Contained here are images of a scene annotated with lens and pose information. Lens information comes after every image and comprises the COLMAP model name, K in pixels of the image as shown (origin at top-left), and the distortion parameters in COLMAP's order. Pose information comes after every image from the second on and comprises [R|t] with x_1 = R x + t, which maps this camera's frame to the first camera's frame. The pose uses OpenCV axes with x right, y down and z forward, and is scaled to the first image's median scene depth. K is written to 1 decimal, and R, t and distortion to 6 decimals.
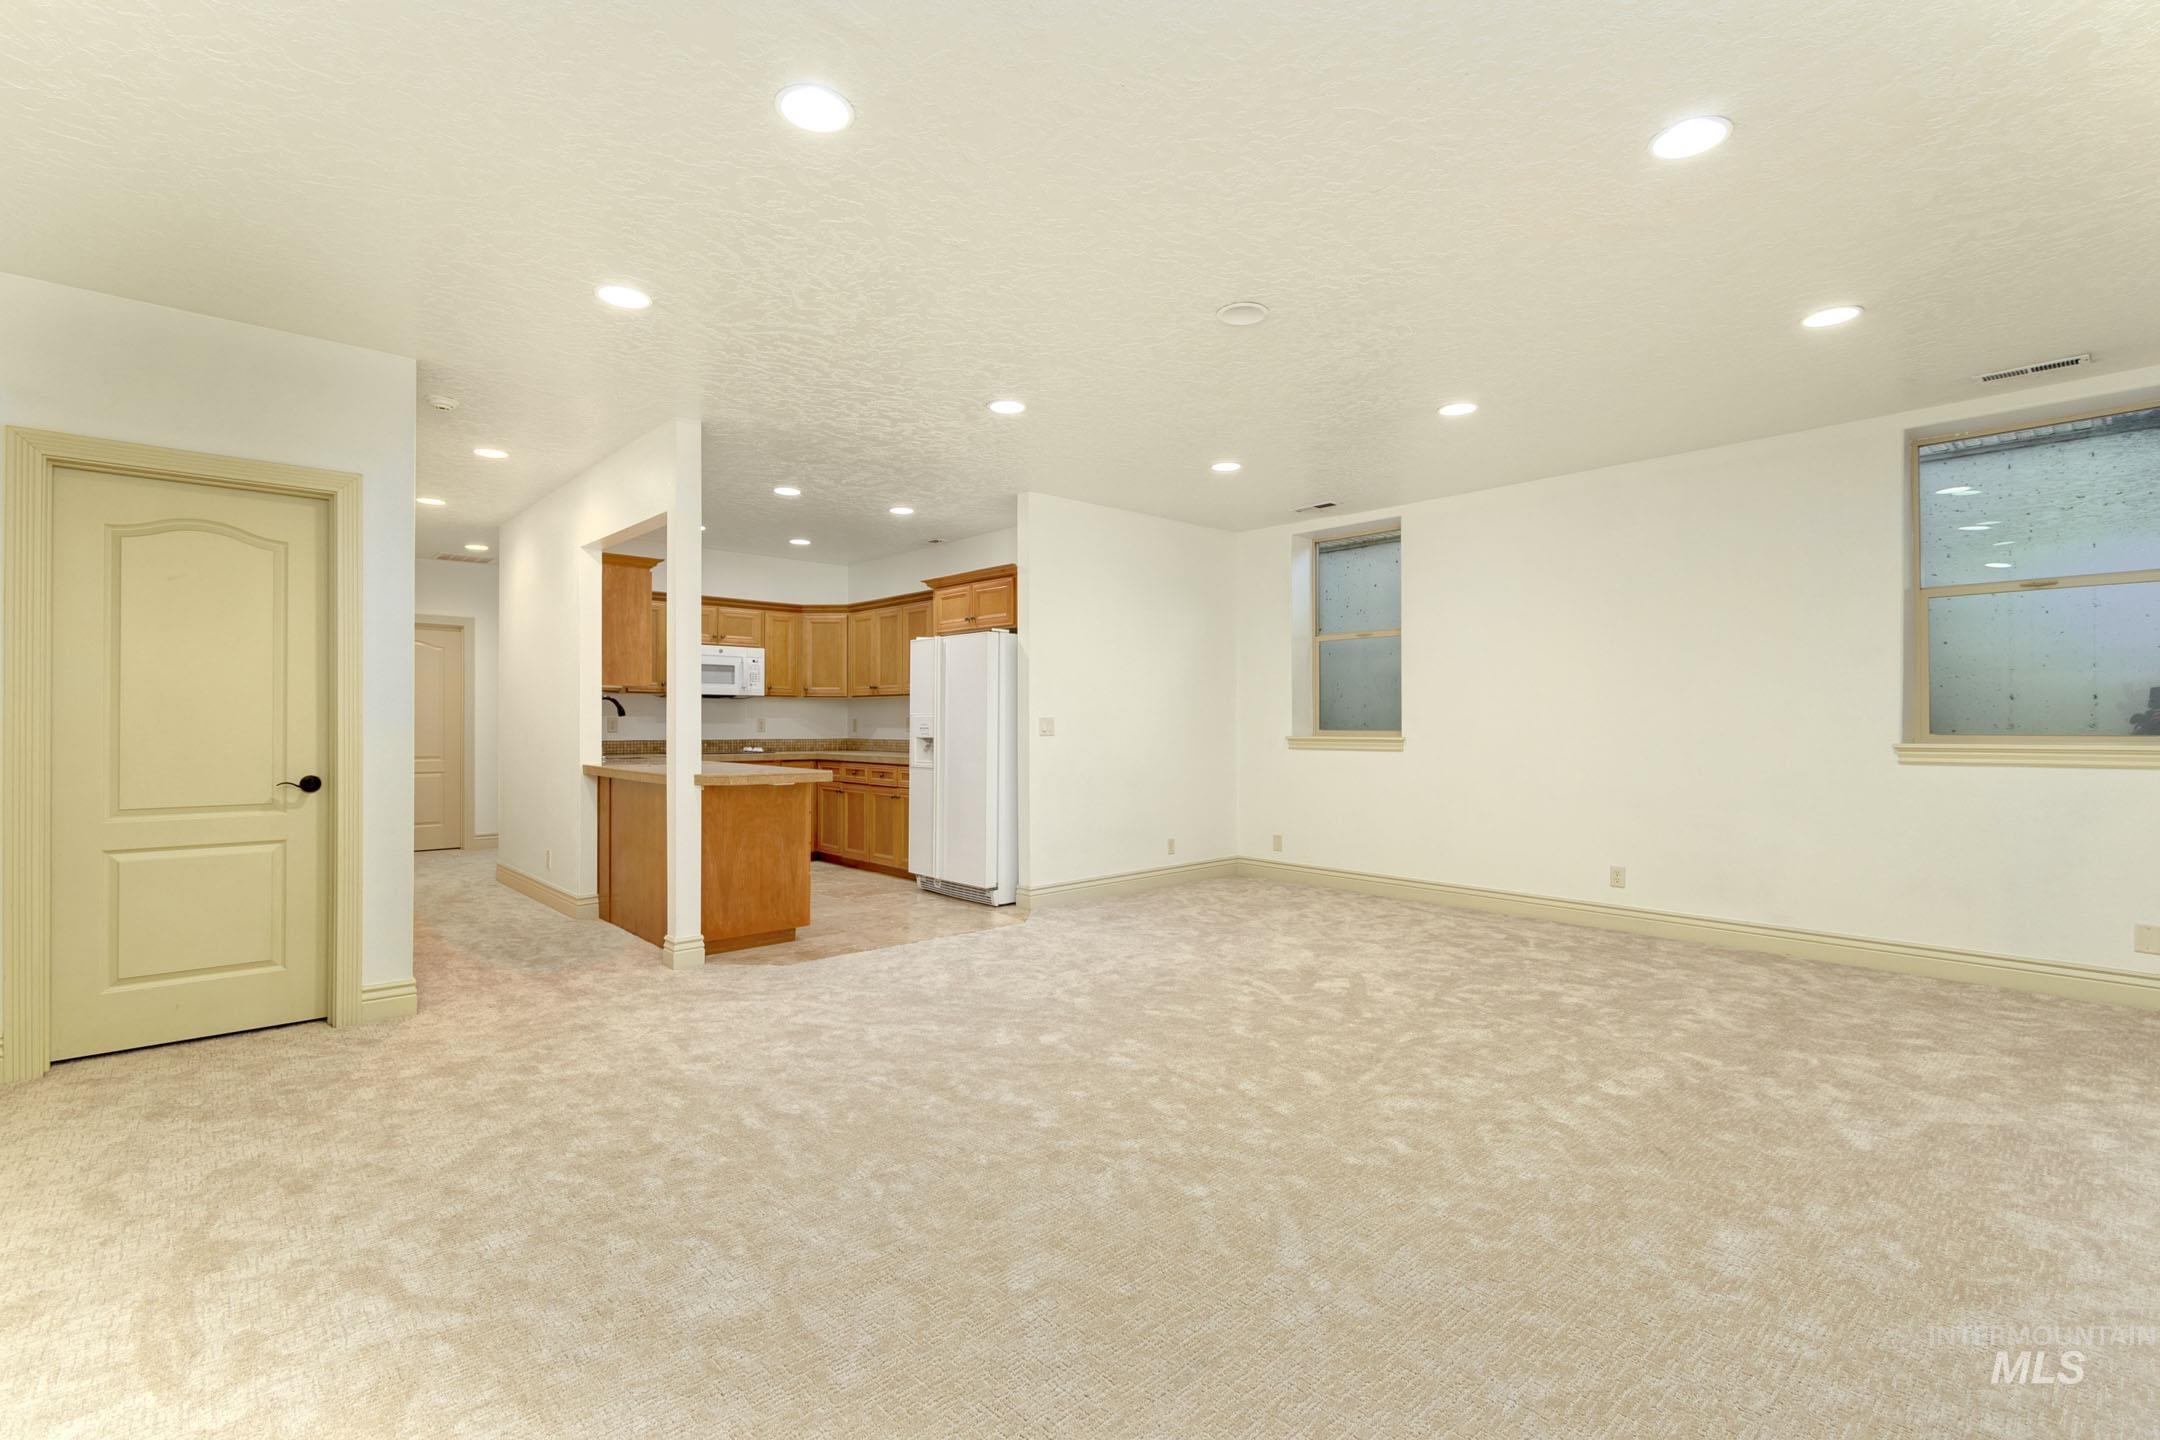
lens RADIAL K [[982.2, 0, 1079.2], [0, 982.2, 722.9], [0, 0, 1]] dist [-0.003231, 0.000226]
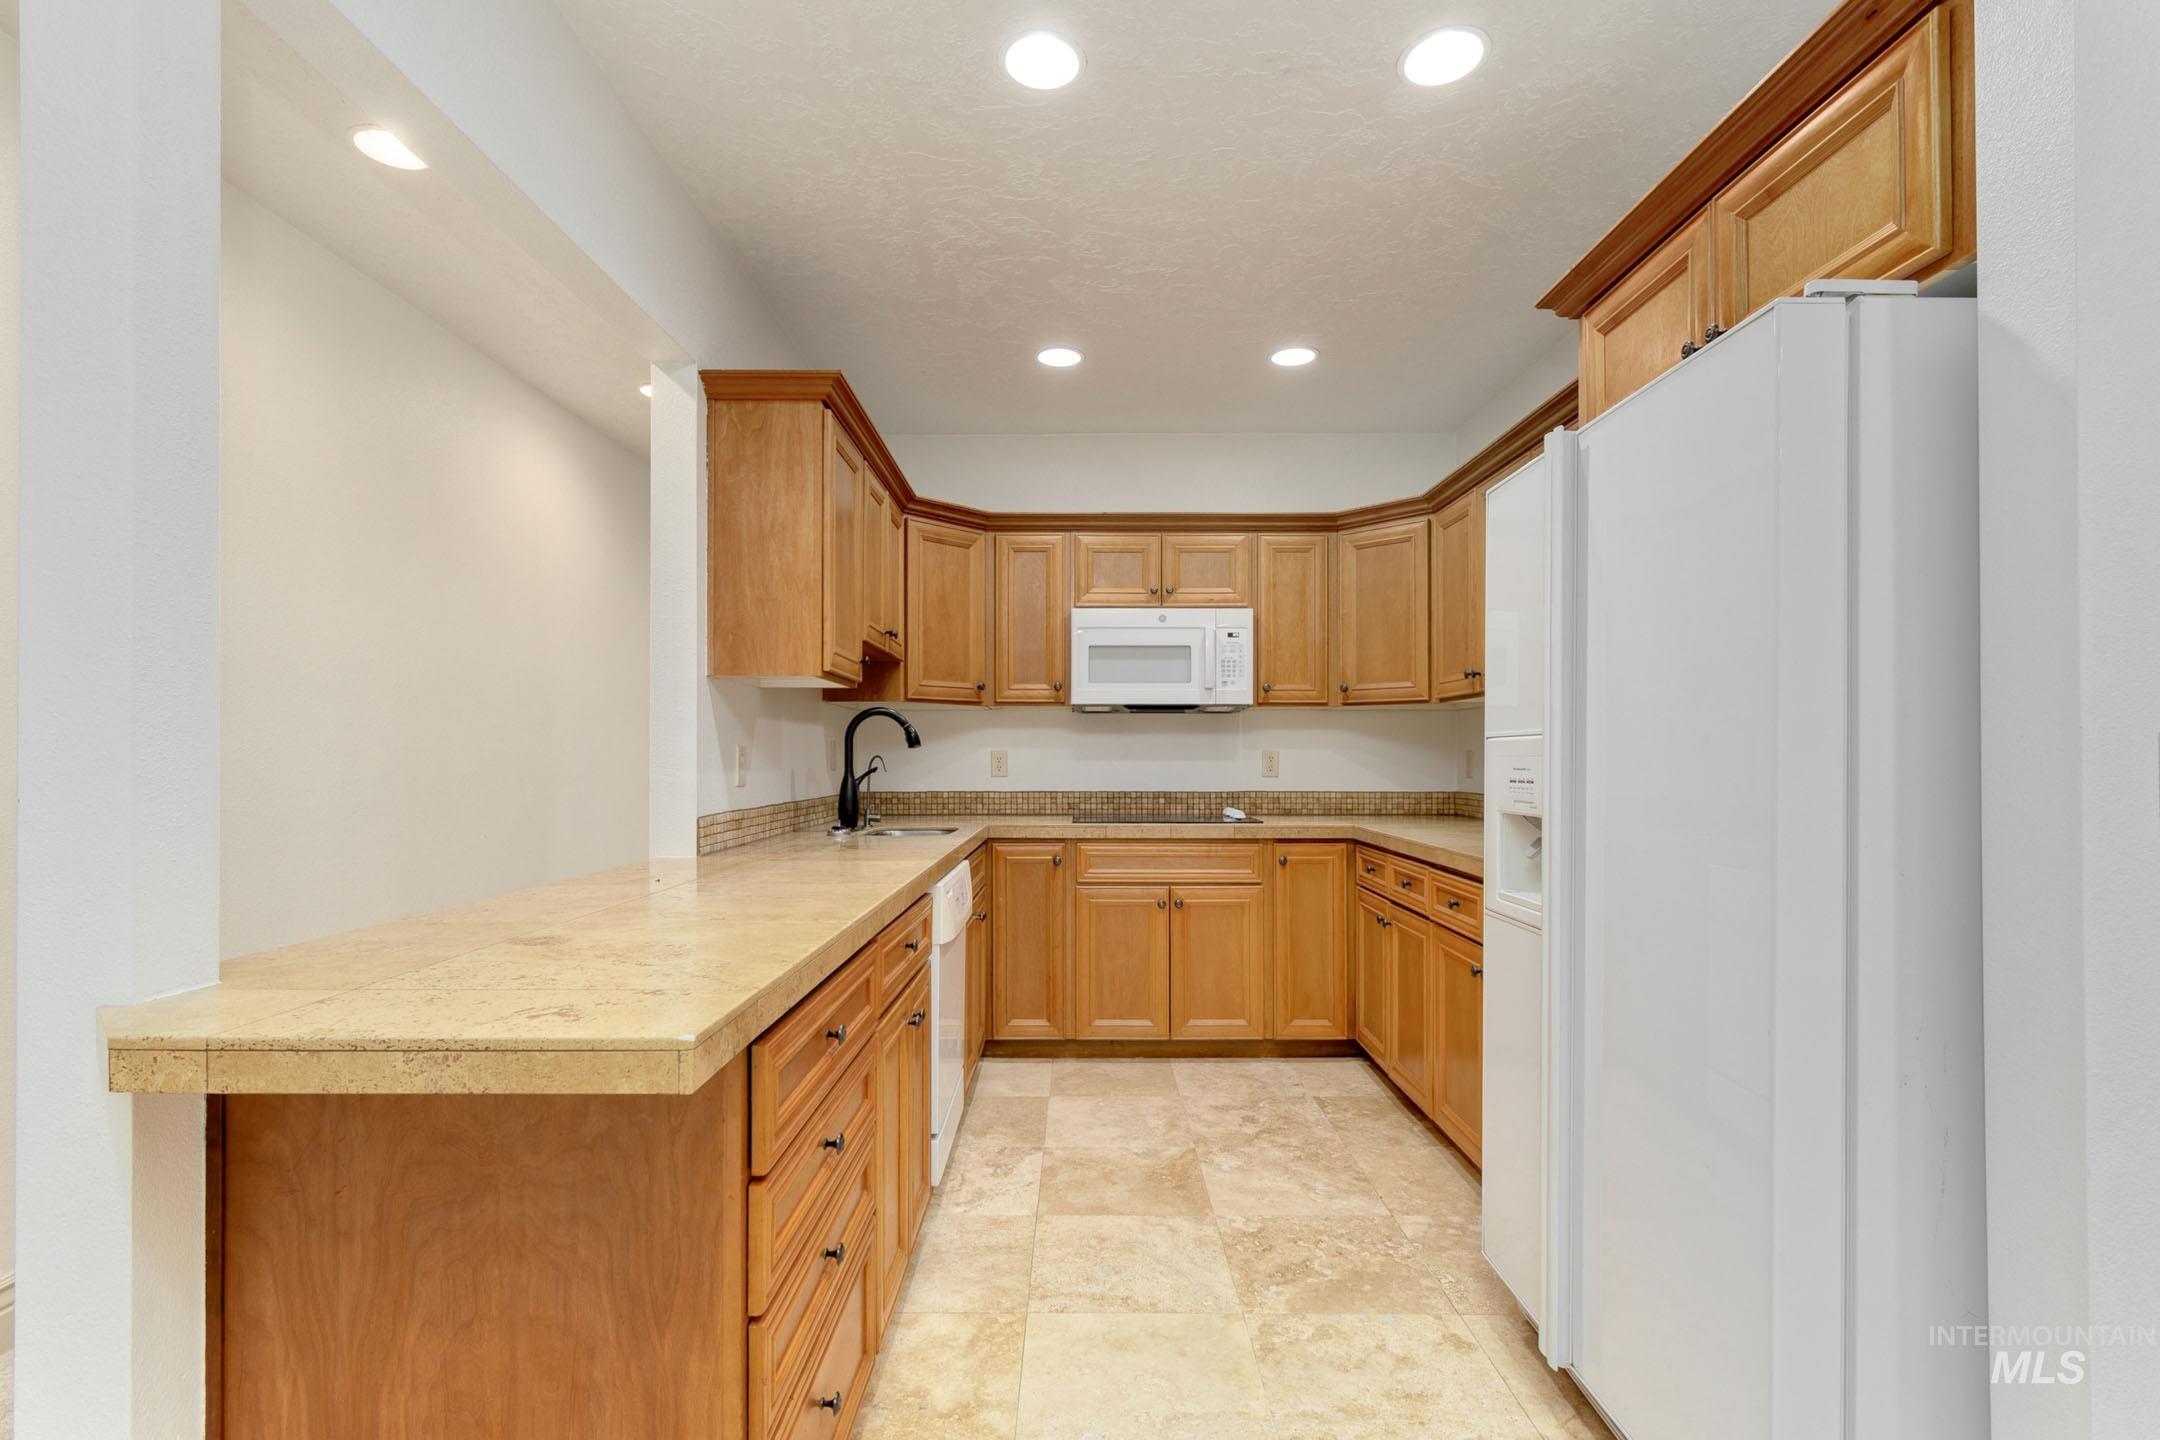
lens RADIAL K [[982.2, 0, 1094.6], [0, 982.2, 756.5], [0, 0, 1]] dist [-0.003231, 0.000226]
pose [[0.738818, -0.001662, -0.673903, -0.047506], [0.002704, 0.999996, 0.000499, -0.002004], [0.673900, -0.002191, 0.738819, 0.583422]]
